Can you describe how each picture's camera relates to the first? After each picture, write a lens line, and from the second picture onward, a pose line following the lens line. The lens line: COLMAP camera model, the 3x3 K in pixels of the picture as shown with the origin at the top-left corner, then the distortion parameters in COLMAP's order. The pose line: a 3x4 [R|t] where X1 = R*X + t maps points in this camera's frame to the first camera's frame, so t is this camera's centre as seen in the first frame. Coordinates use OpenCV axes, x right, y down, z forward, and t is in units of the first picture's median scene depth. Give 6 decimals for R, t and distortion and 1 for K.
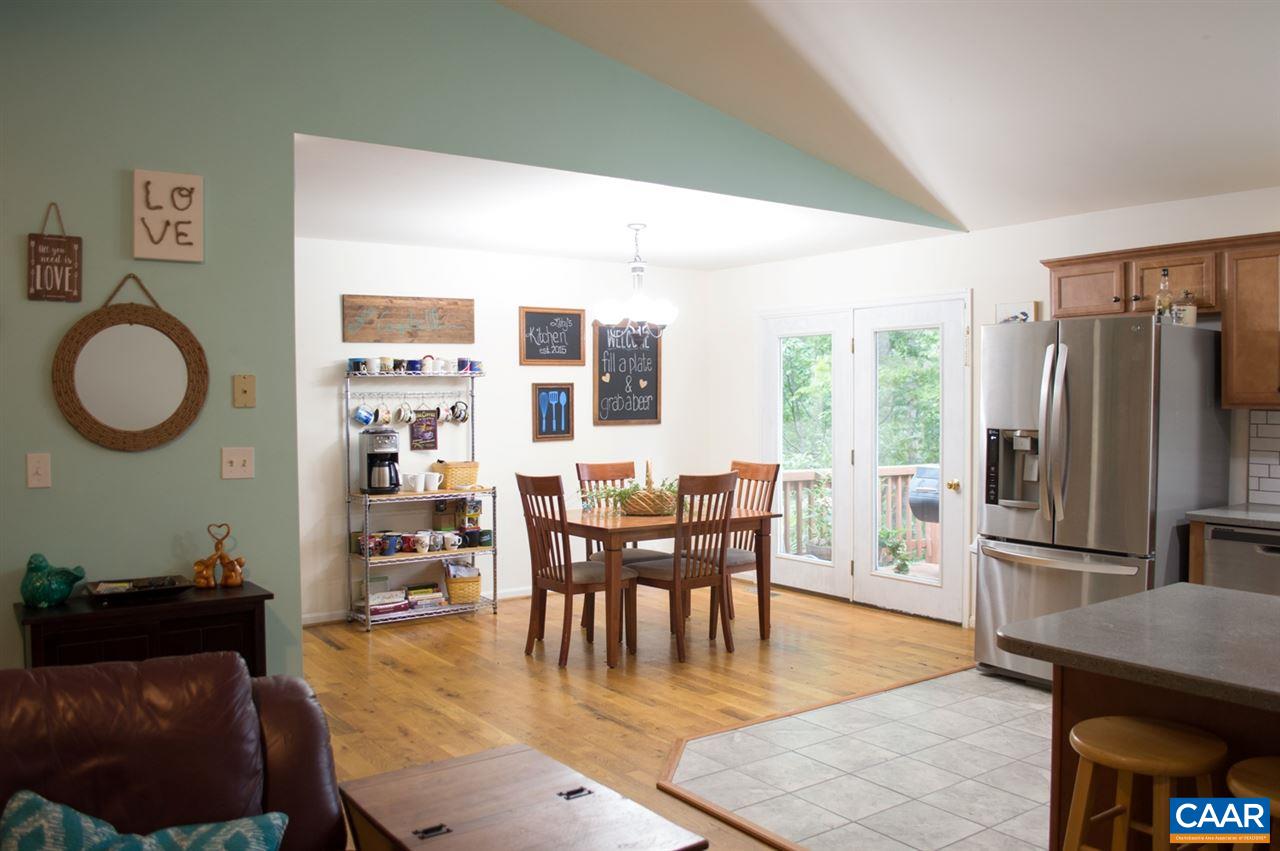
lens RADIAL K [[1067.3, 0, 648.0], [0, 1067.3, 420.5], [0, 0, 1]] dist [-0.087389, 0.015051]
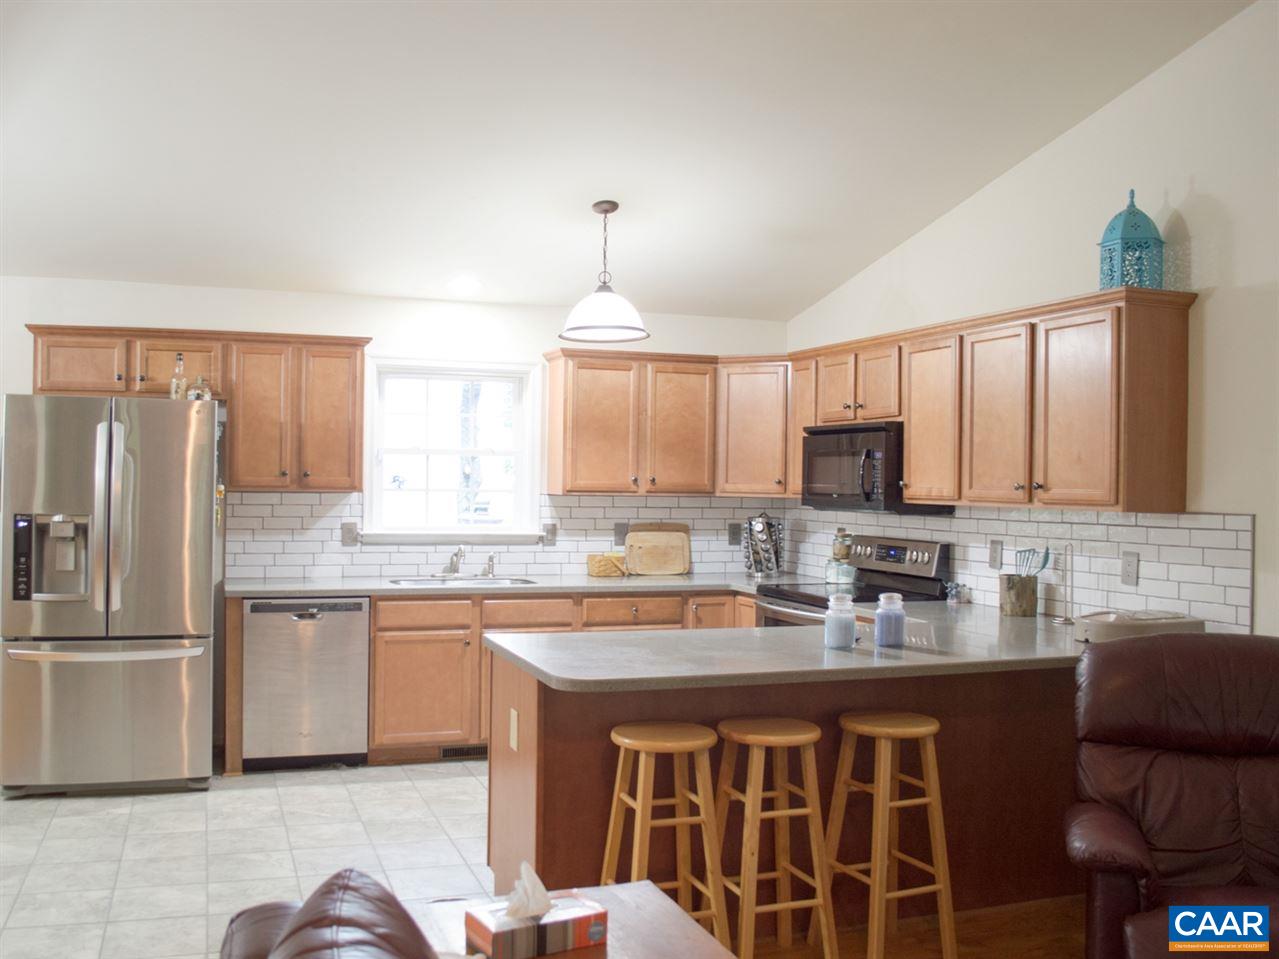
lens RADIAL K [[1164.2, 0, 593.4], [0, 1164.2, 478.2], [0, 0, 1]] dist [-0.091603, 0.053292]
pose [[0.314242, 0.009210, 0.949298, -0.396686], [0.007681, 0.999896, -0.012244, -0.006061], [-0.949312, 0.011139, 0.314138, 0.240327]]
